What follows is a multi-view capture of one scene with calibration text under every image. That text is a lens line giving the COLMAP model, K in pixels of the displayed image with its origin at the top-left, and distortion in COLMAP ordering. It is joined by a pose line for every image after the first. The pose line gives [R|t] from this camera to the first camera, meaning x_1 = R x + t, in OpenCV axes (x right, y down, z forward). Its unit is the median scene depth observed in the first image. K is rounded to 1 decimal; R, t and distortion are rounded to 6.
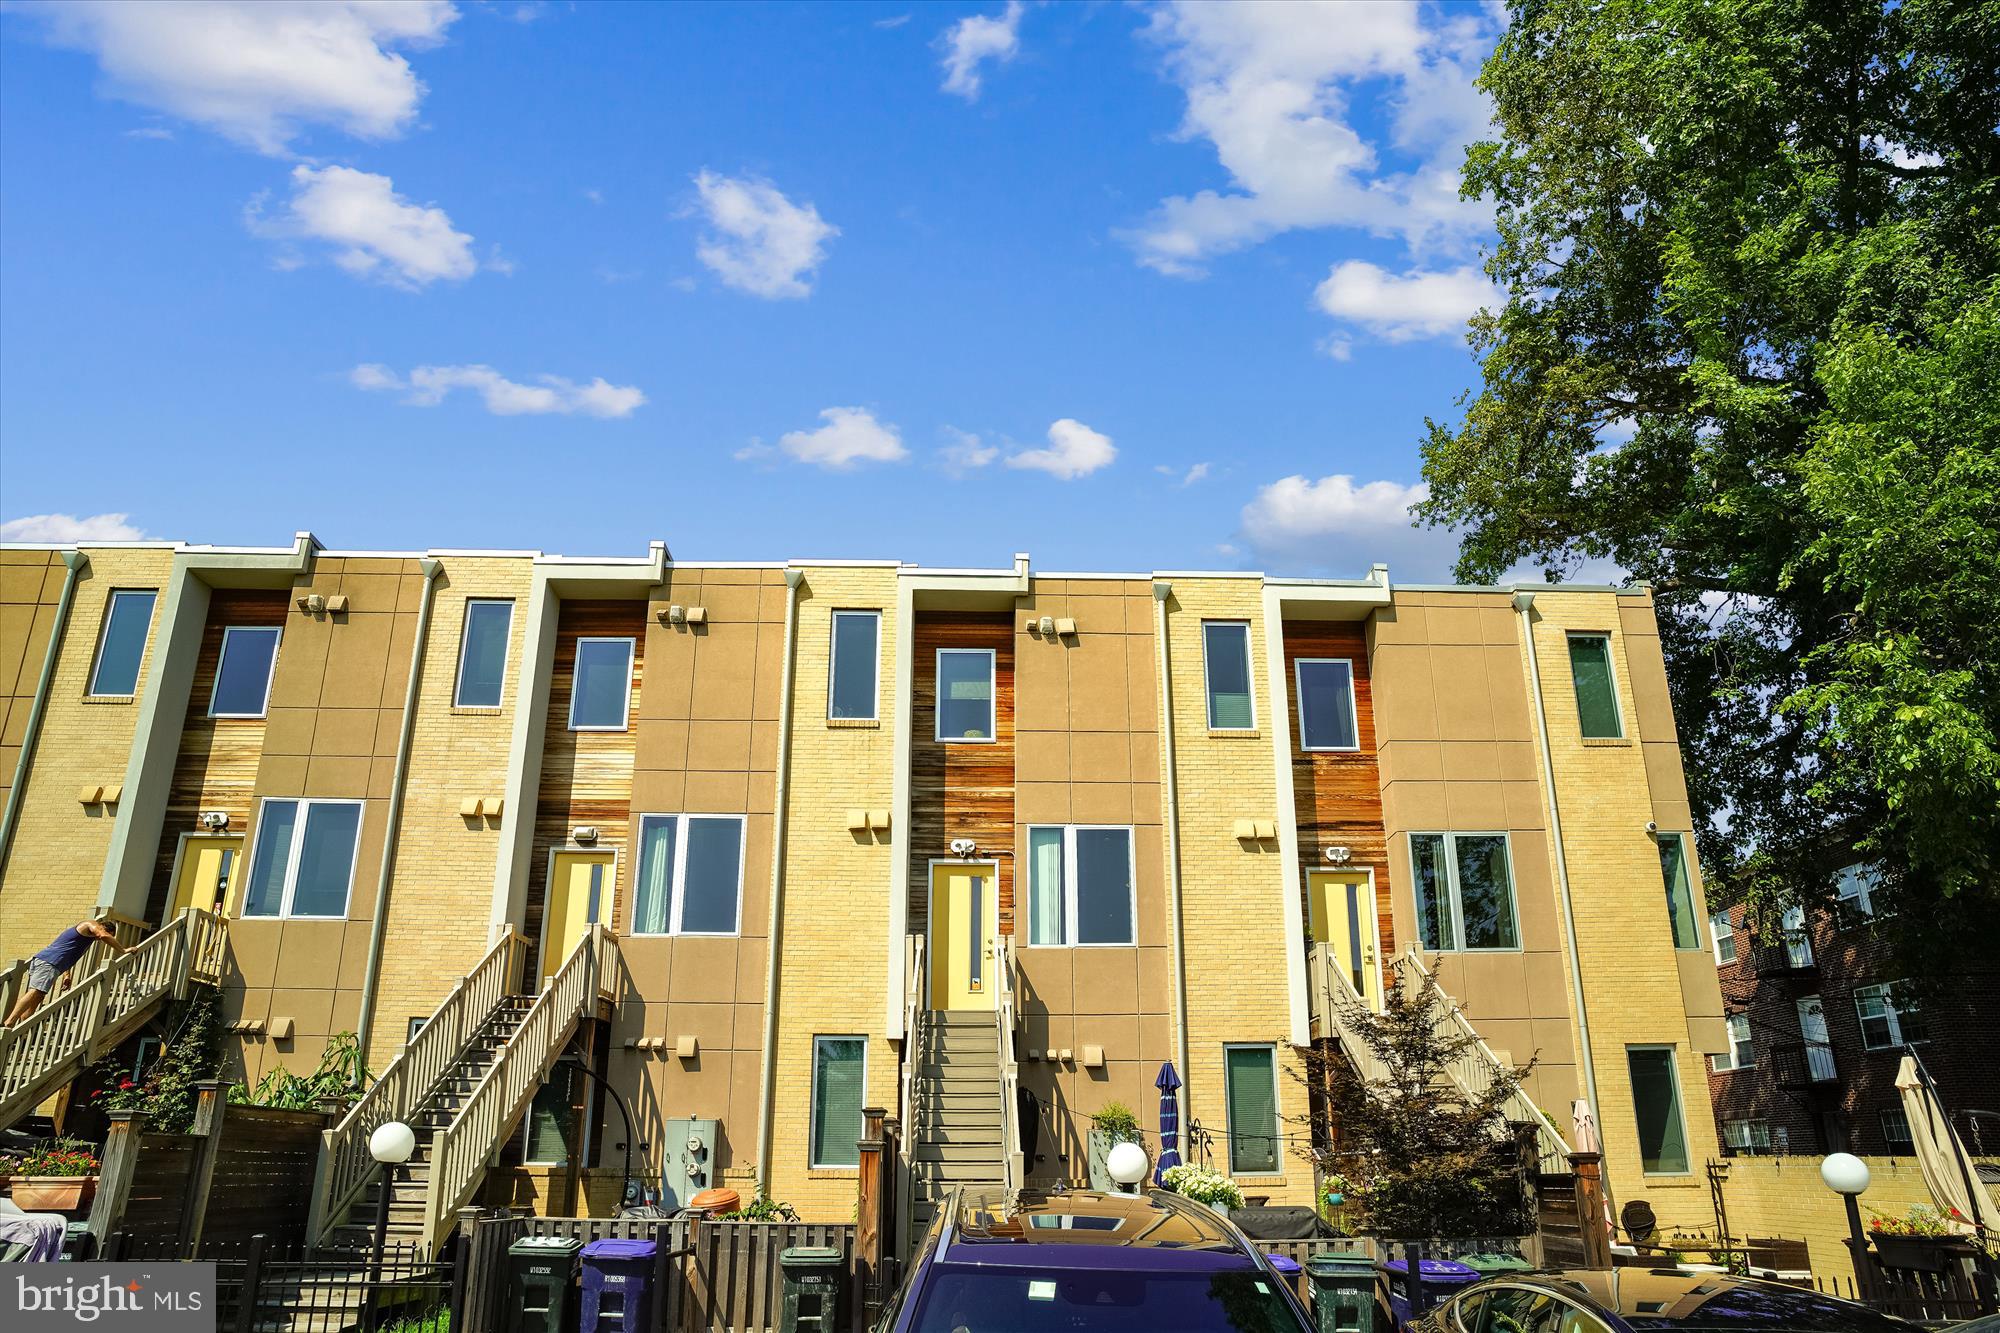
lens RADIAL K [[1079.3, 0, 1019.7], [0, 1079.3, 779.9], [0, 0, 1]] dist [-0.083226, 0.044788]
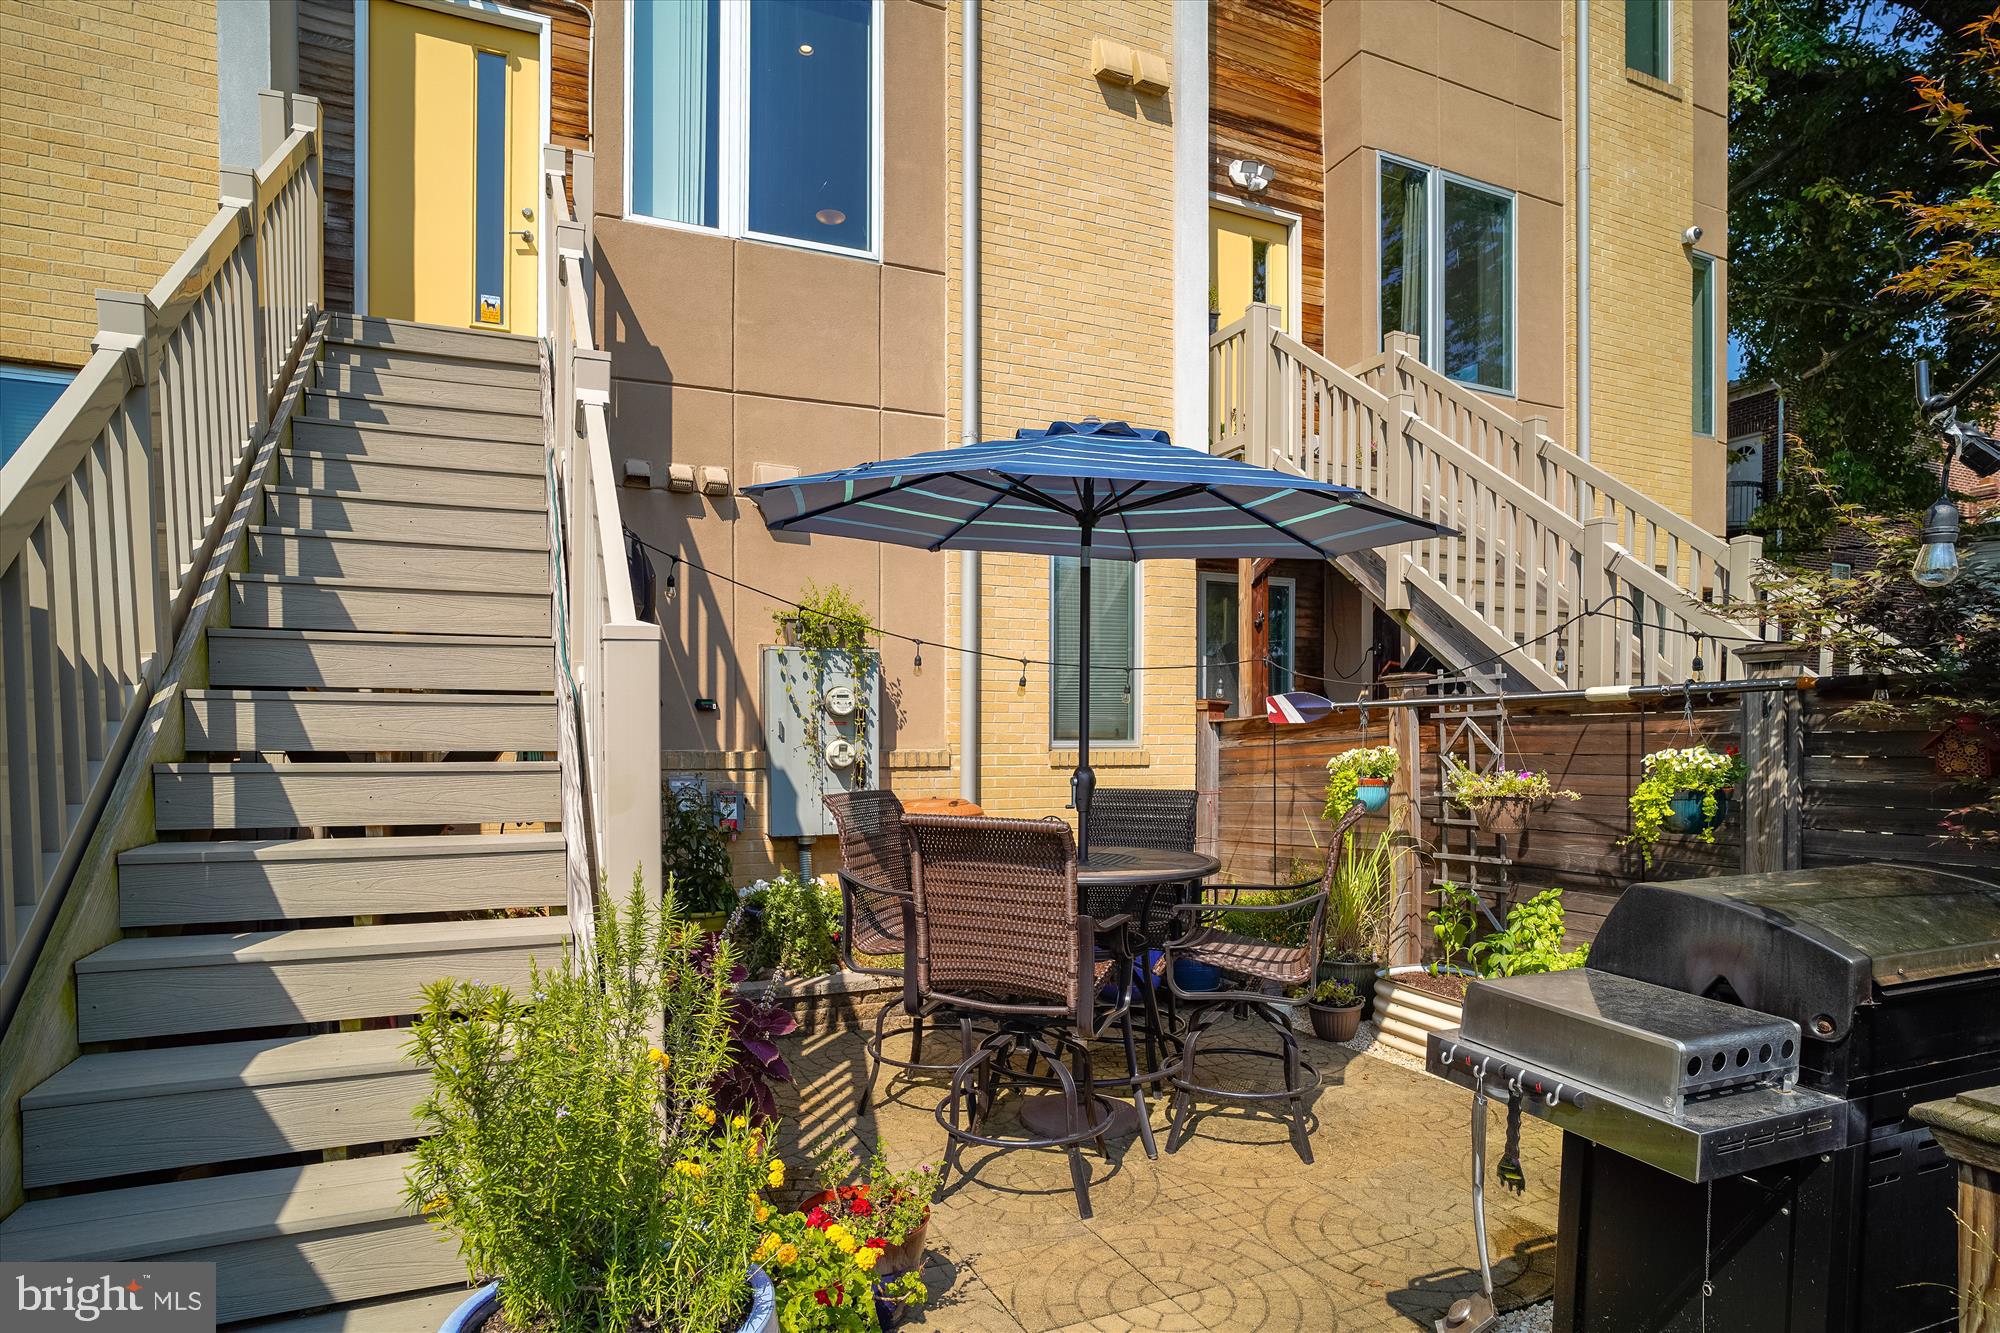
lens RADIAL K [[1079.3, 0, 1019.7], [0, 1079.3, 779.9], [0, 0, 1]] dist [-0.083226, 0.044788]
pose [[0.923708, -0.004377, 0.383072, -0.007316], [-0.139831, 0.927094, 0.347771, 0.186567], [-0.356666, -0.374804, 0.855752, 0.501218]]
